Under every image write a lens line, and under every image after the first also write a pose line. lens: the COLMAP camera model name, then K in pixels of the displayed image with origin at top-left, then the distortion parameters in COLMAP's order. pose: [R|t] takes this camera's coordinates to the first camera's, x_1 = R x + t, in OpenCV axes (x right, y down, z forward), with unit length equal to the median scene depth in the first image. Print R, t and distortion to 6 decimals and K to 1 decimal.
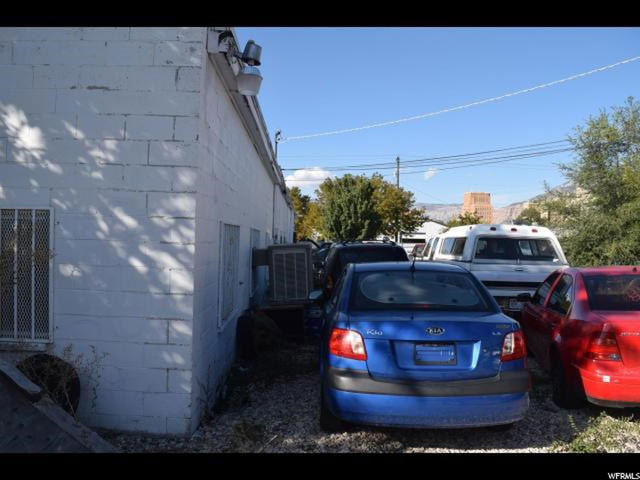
lens RADIAL K [[489.7, 0, 316.3], [0, 489.7, 240.9], [0, 0, 1]] dist [-0.108684, 0.026237]
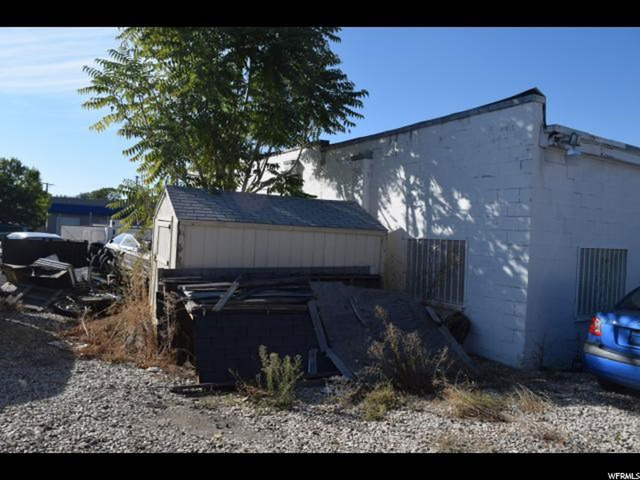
lens RADIAL K [[489.7, 0, 316.3], [0, 489.7, 240.9], [0, 0, 1]] dist [-0.108684, 0.026237]
pose [[0.455322, -0.005422, -0.890310, 0.924049], [-0.028727, 0.999371, -0.020778, -0.005596], [0.889863, 0.035037, 0.454880, -0.467069]]
